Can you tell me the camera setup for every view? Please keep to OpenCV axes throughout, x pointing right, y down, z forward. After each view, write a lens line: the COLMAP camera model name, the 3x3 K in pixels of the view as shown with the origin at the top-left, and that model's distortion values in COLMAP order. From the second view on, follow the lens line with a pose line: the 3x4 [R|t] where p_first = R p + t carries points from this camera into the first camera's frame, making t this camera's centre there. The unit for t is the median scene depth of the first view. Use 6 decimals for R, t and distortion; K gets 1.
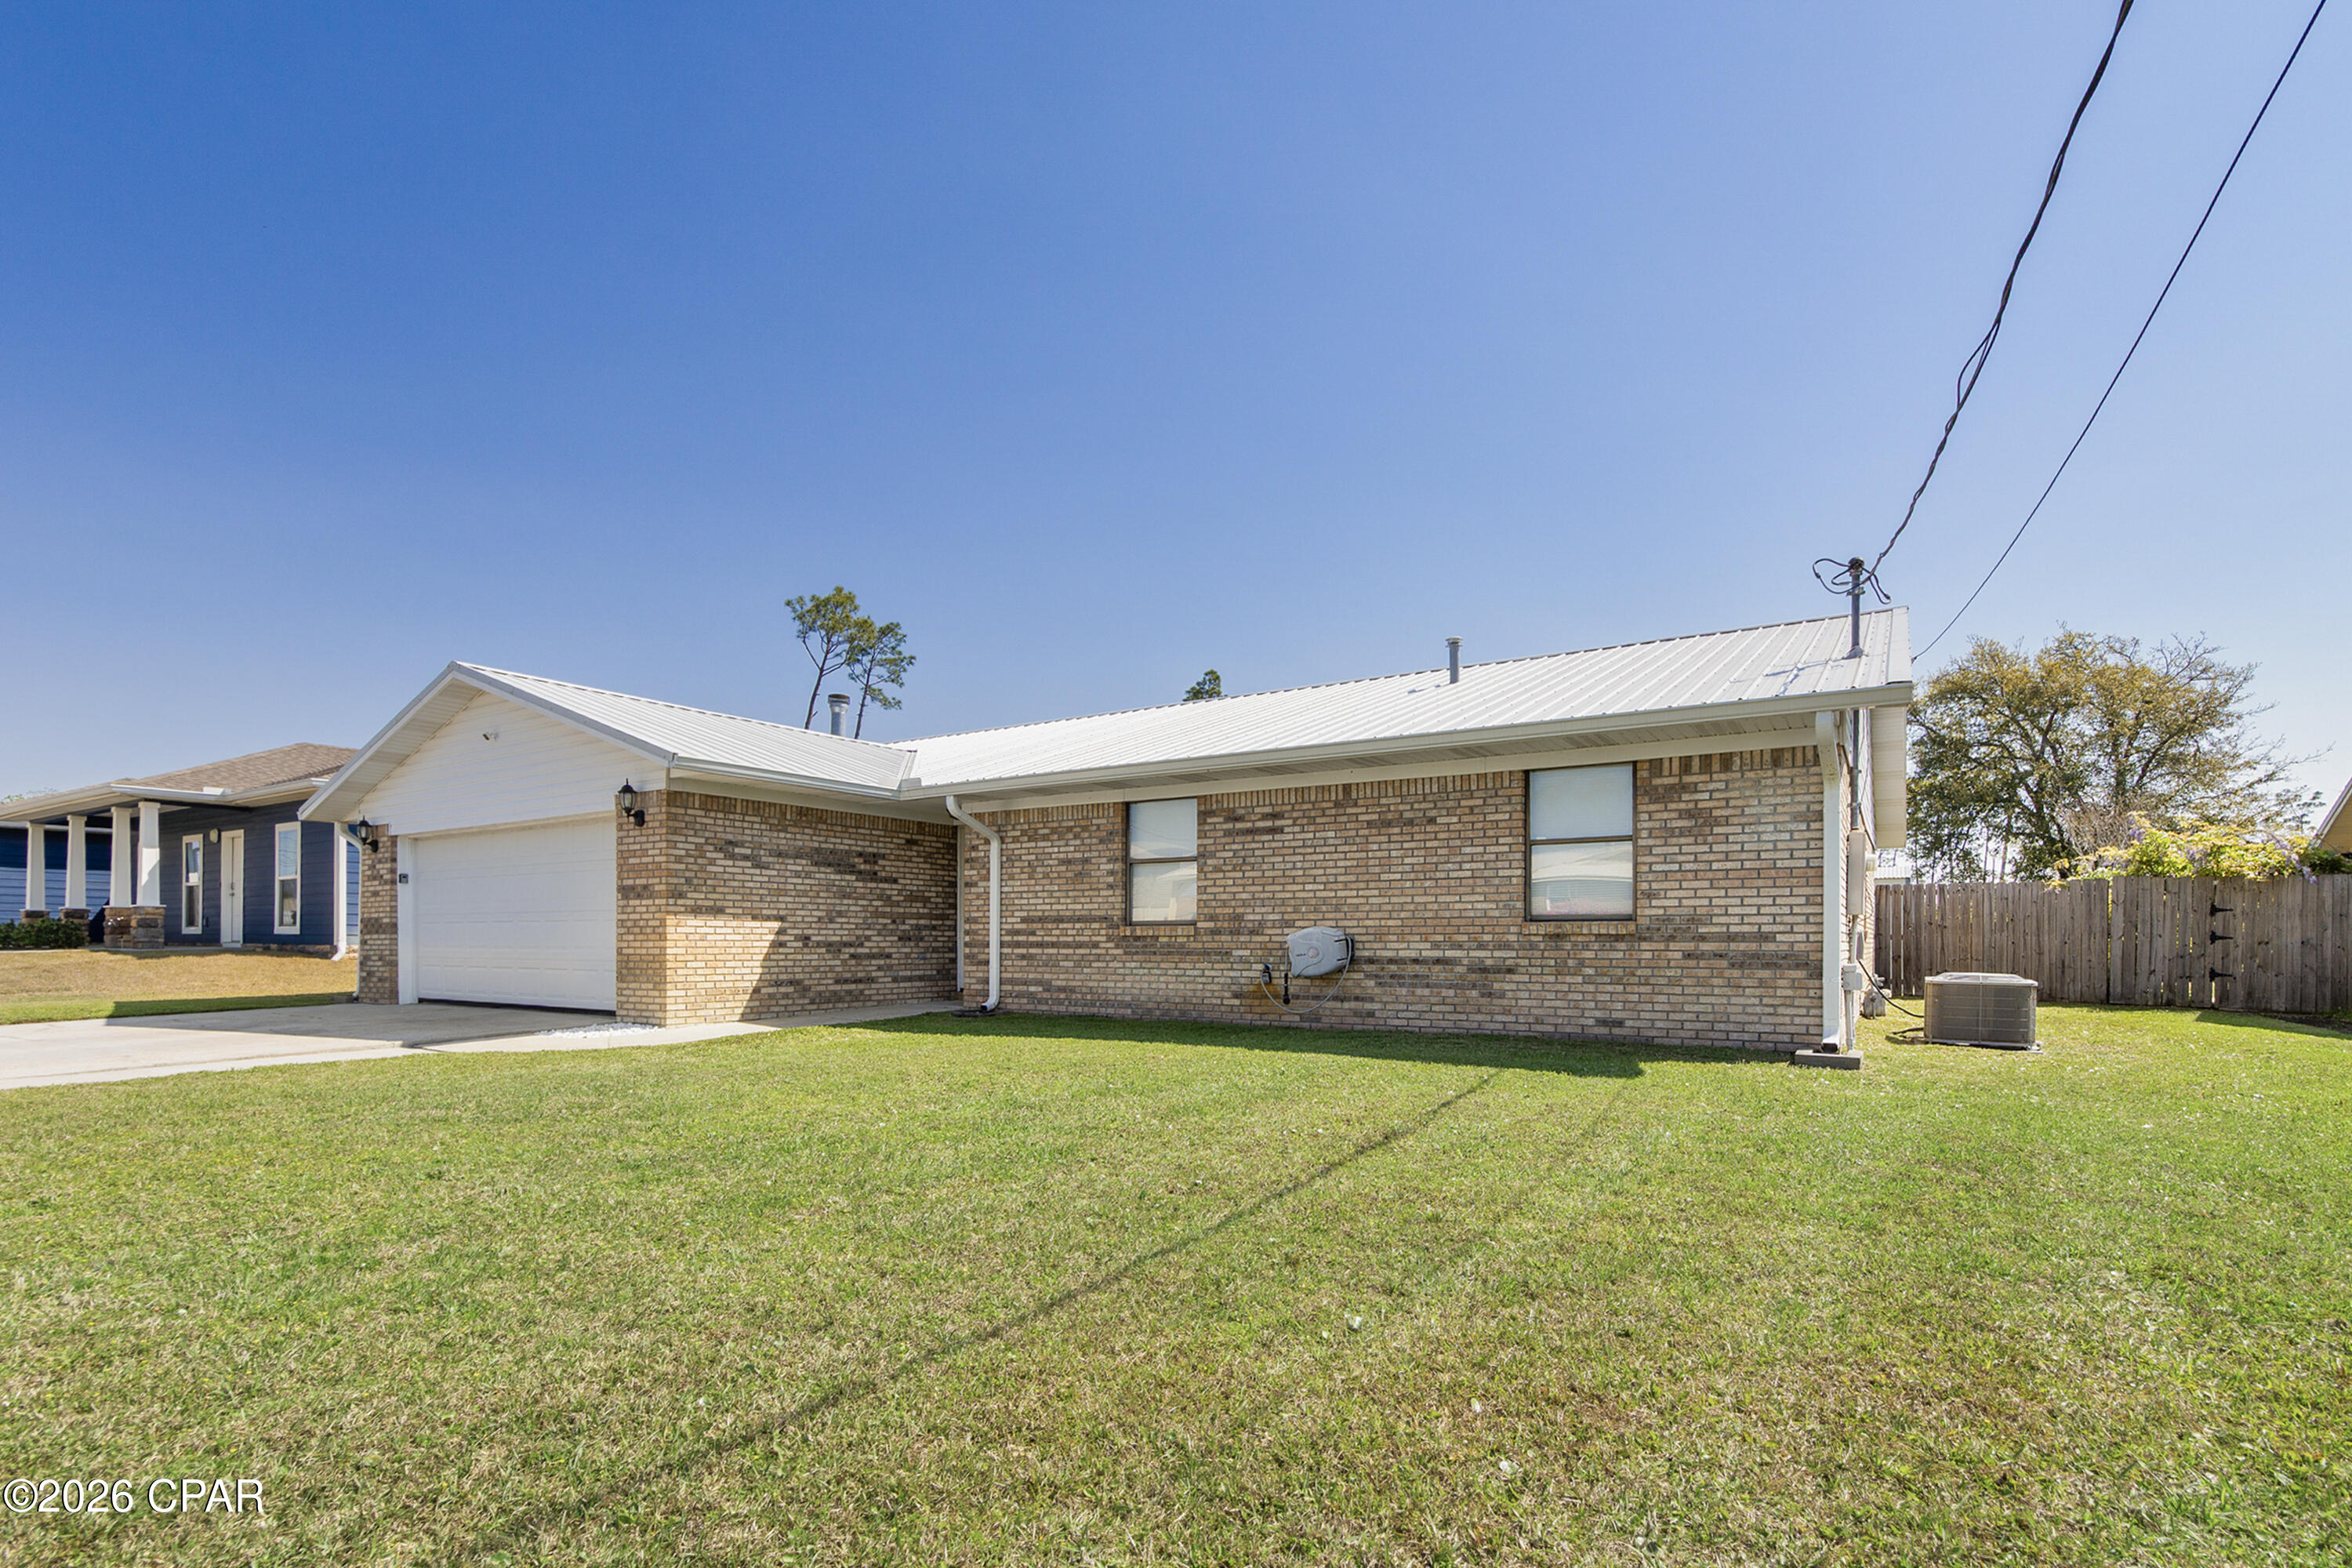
lens RADIAL K [[1050.5, 0, 1159.9], [0, 1050.5, 786.2], [0, 0, 1]] dist [-0.007152, 0.000220]
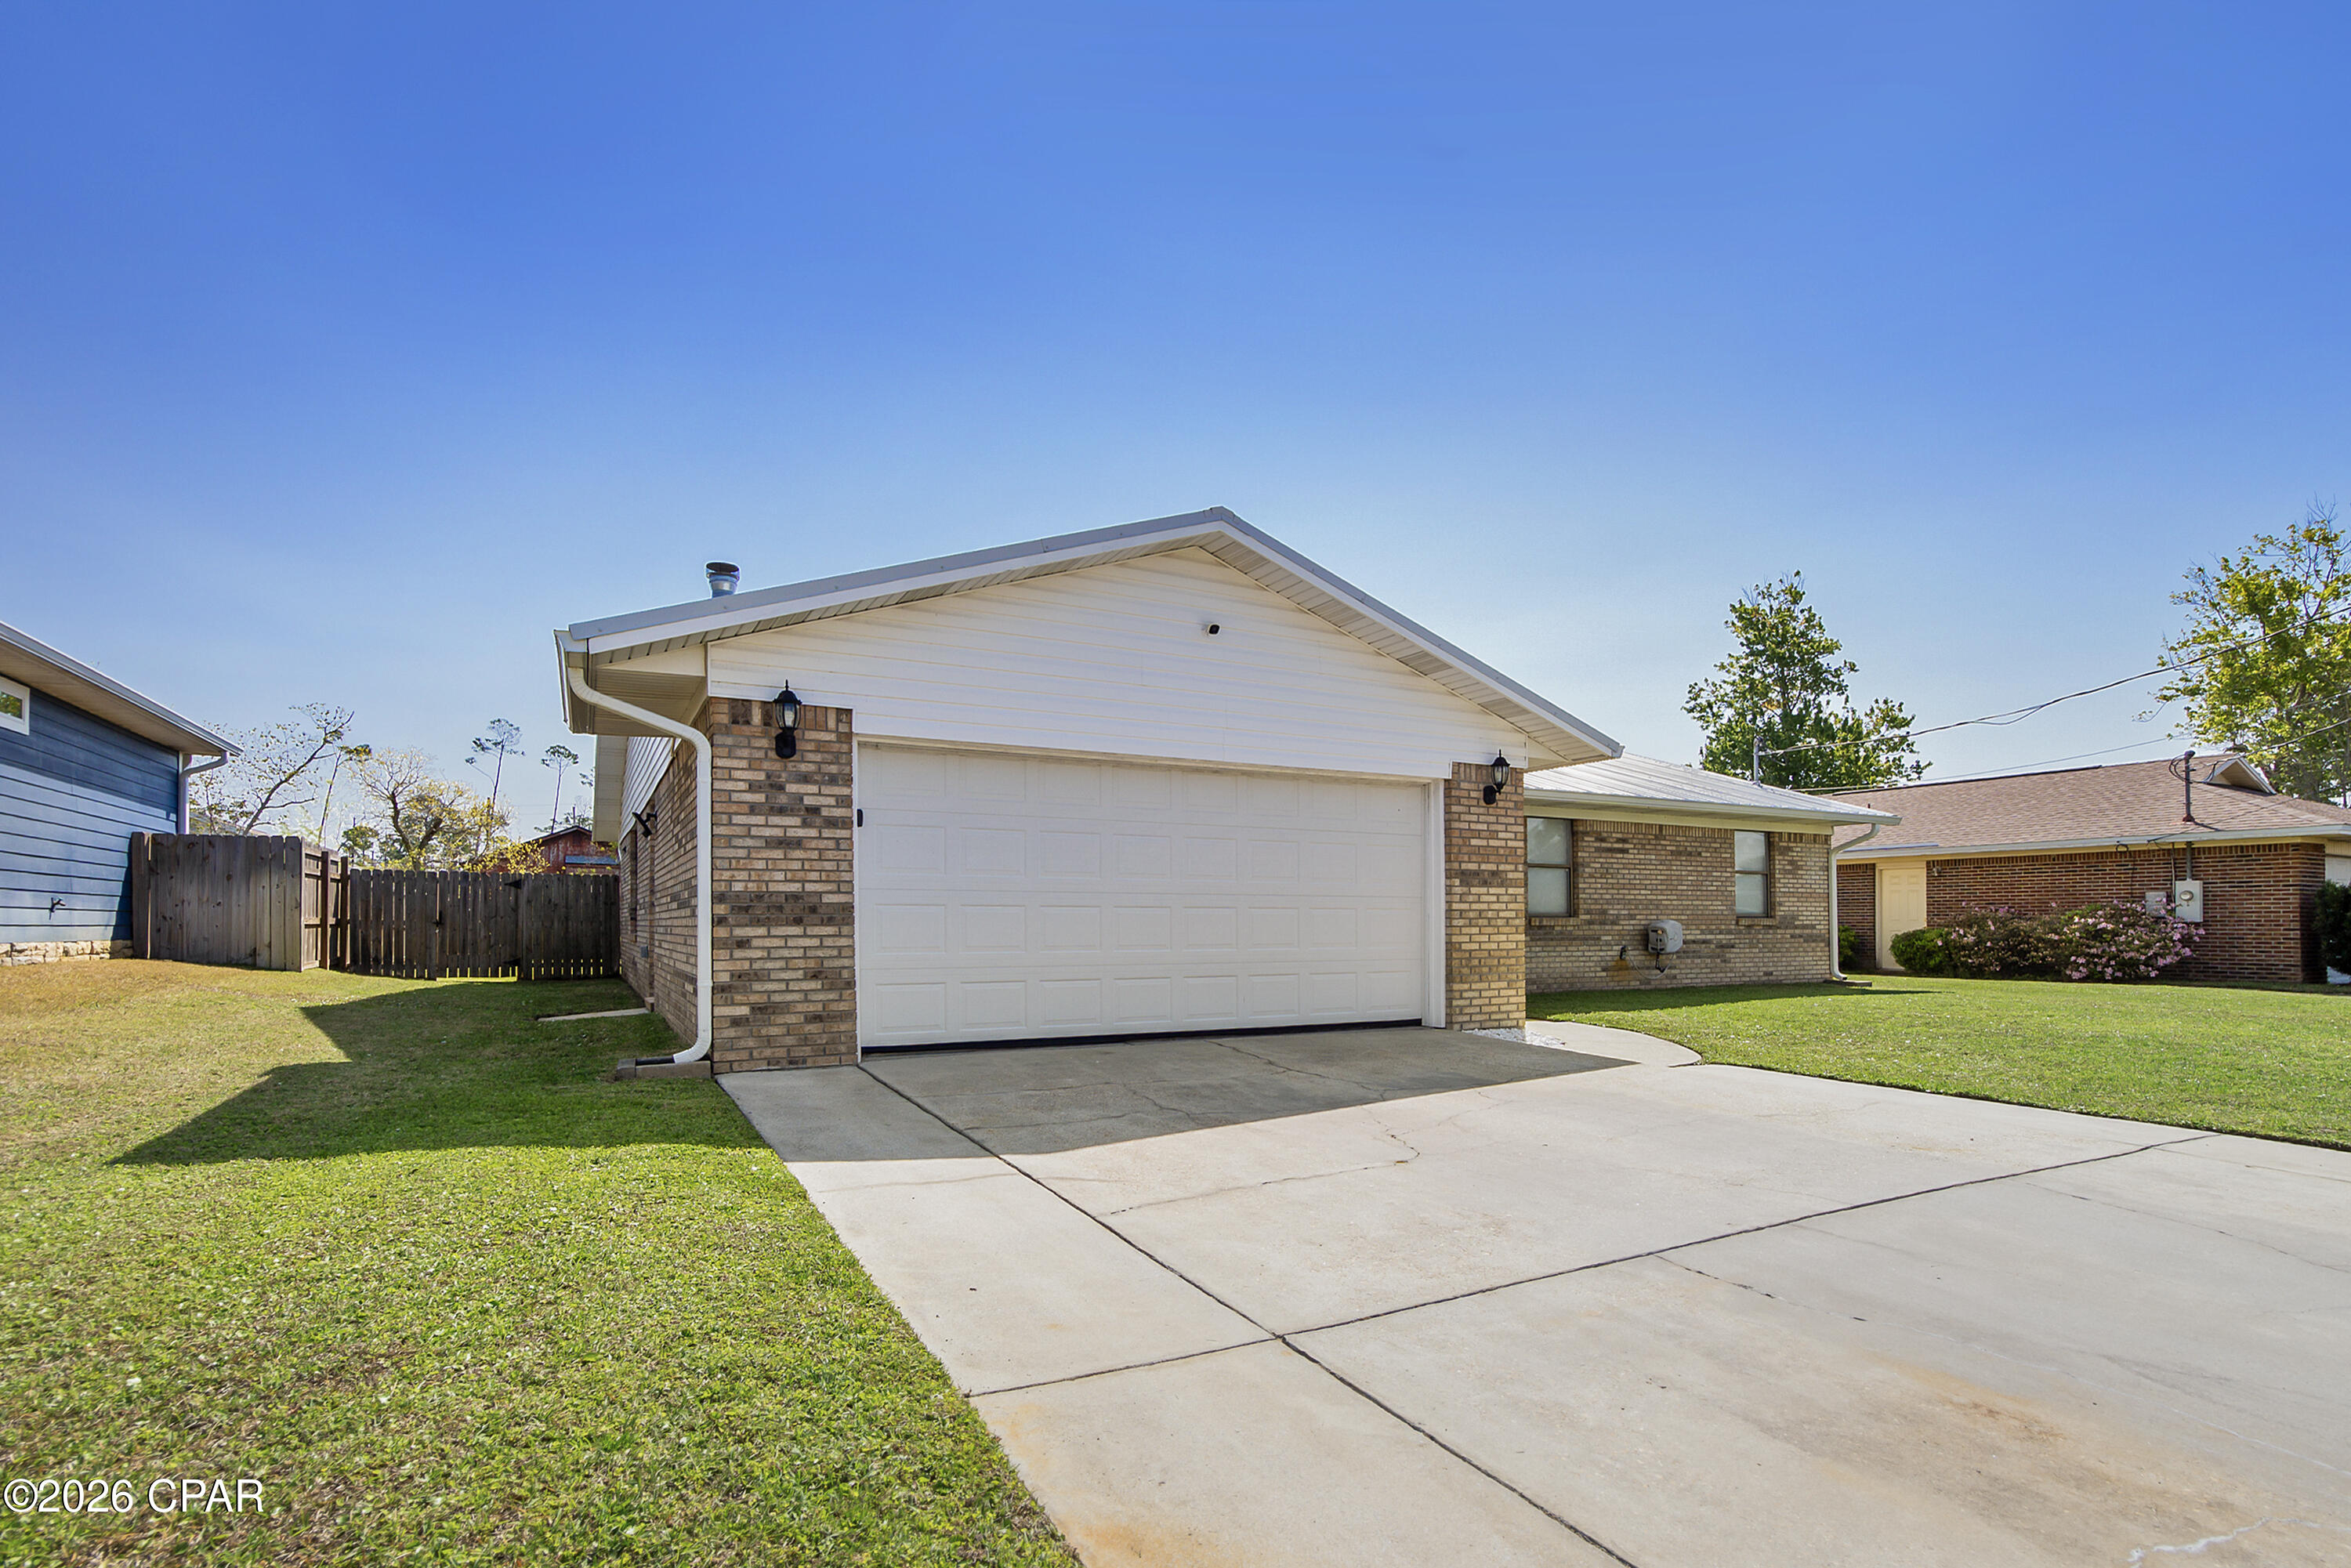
lens RADIAL K [[1050.0, 0, 1159.4], [0, 1050.0, 786.2], [0, 0, 1]] dist [-0.007152, 0.000220]
pose [[0.520138, 0.108408, 0.847174, -1.388735], [-0.125491, 0.990847, -0.049745, 0.102204], [-0.844813, -0.080438, 0.528981, 0.774223]]
